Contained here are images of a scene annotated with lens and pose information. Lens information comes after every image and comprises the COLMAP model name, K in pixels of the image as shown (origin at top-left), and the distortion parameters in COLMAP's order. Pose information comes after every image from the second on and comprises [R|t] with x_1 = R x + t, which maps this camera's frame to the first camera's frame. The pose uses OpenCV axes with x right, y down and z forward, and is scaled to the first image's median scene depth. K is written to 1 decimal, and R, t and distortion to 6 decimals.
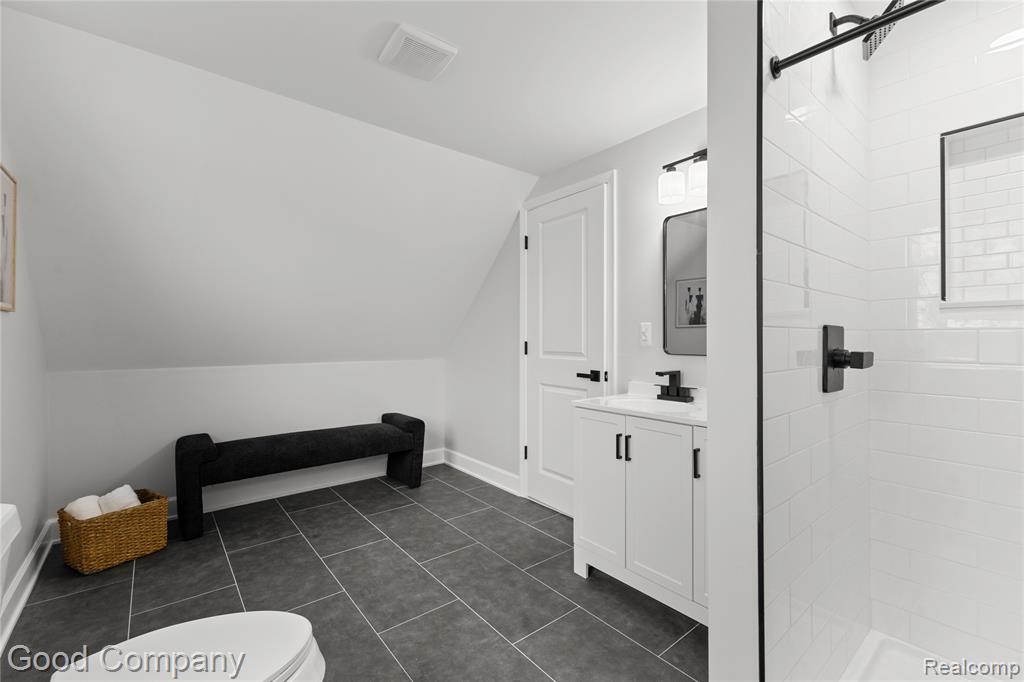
lens RADIAL K [[440.5, 0, 512.0], [0, 440.5, 341.0], [0, 0, 1]] dist [0.002954, -0.000001]
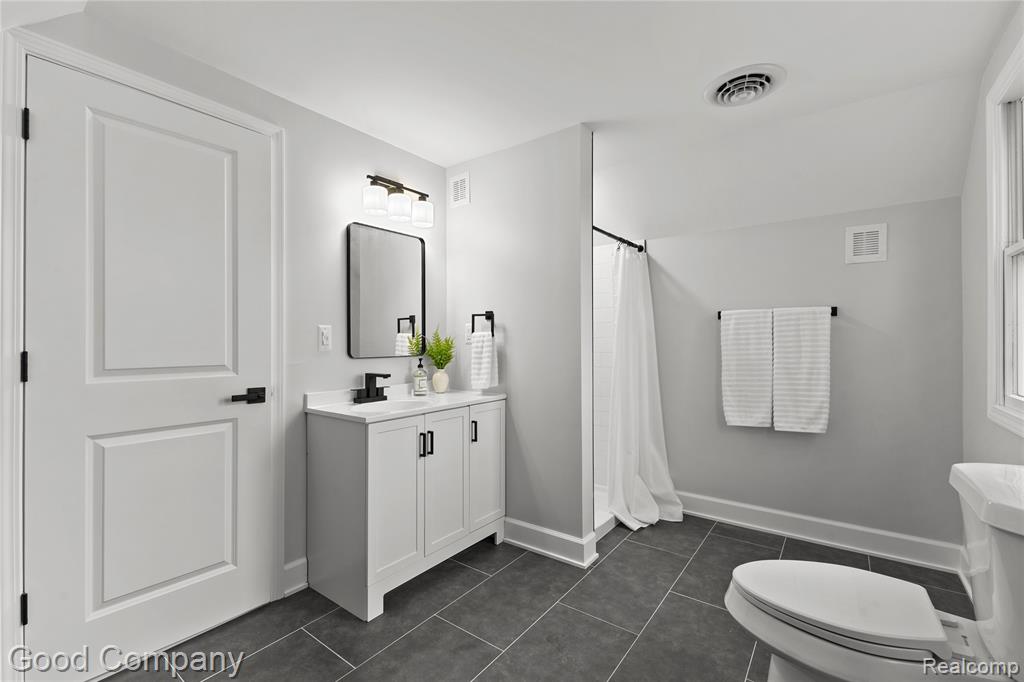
lens RADIAL K [[440.5, 0, 512.0], [0, 440.5, 341.0], [0, 0, 1]] dist [0.002954, -0.000001]
pose [[-0.252855, 0.001640, 0.967503, -0.742868], [0.007635, 0.999971, 0.000300, -0.007464], [-0.967474, 0.007463, -0.252860, 0.946195]]
